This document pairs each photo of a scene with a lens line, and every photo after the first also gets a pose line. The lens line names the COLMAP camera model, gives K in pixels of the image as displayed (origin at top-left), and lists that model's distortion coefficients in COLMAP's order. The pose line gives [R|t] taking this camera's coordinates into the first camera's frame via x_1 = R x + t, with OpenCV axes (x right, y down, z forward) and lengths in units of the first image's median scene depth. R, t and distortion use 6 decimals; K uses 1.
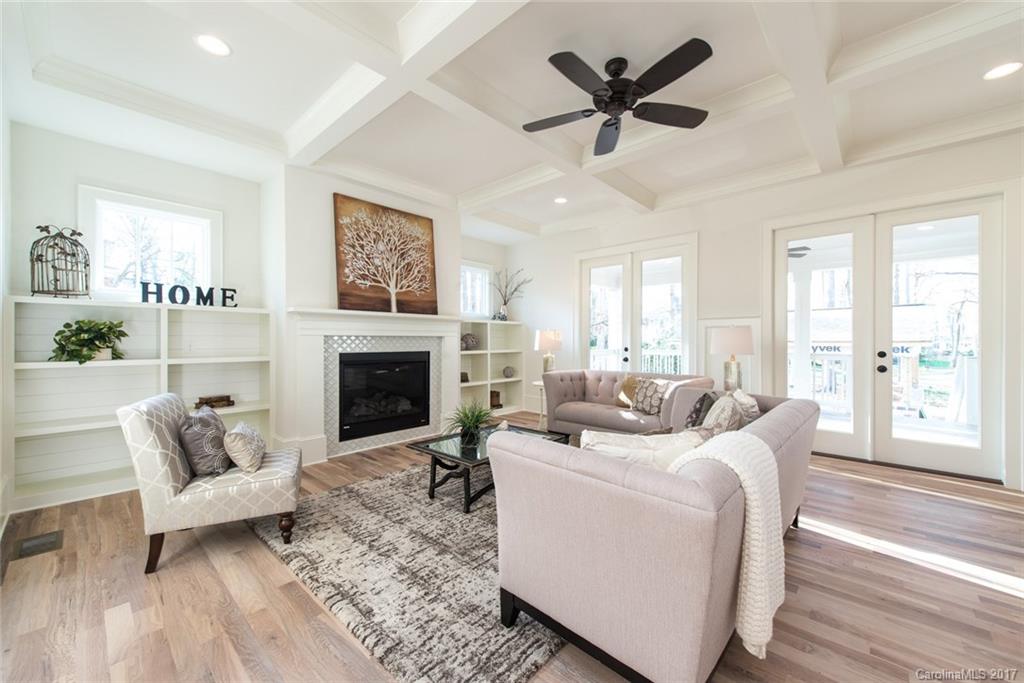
lens RADIAL K [[388.6, 0, 513.6], [0, 388.6, 340.5], [0, 0, 1]] dist [0.009808, -0.000523]
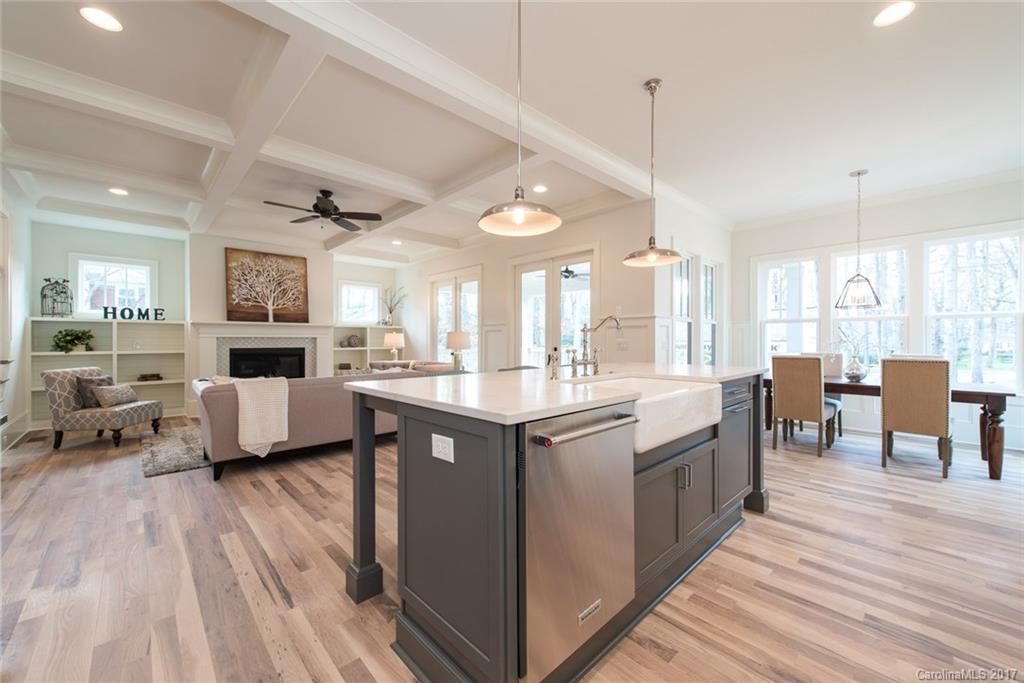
lens RADIAL K [[388.6, 0, 509.6], [0, 388.6, 342.0], [0, 0, 1]] dist [0.009808, -0.000523]
pose [[0.997170, 0.002073, -0.075146, 0.767468], [-0.001595, 0.999978, 0.006424, -0.005371], [0.075158, -0.006286, 0.997152, -0.471826]]
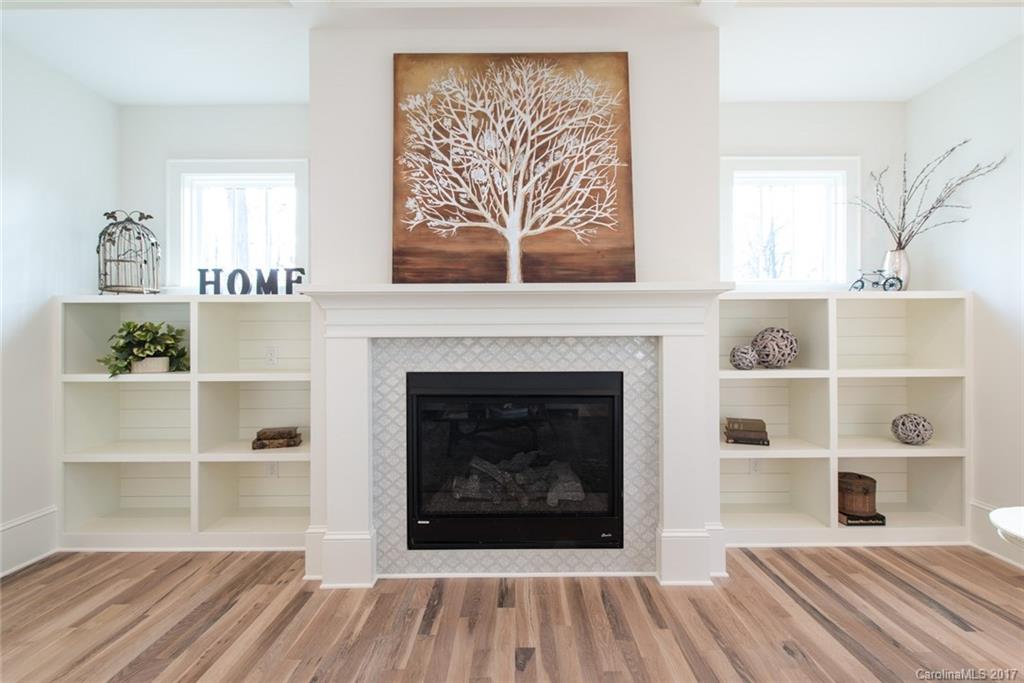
lens RADIAL K [[430.9, 0, 518.6], [0, 430.9, 341.8], [0, 0, 1]] dist [0.000977, 0.000635]
pose [[0.678587, -0.002204, -0.734517, 0.055016], [0.003960, 0.999992, 0.000658, -0.006440], [0.734509, -0.003355, 0.678590, 0.696589]]
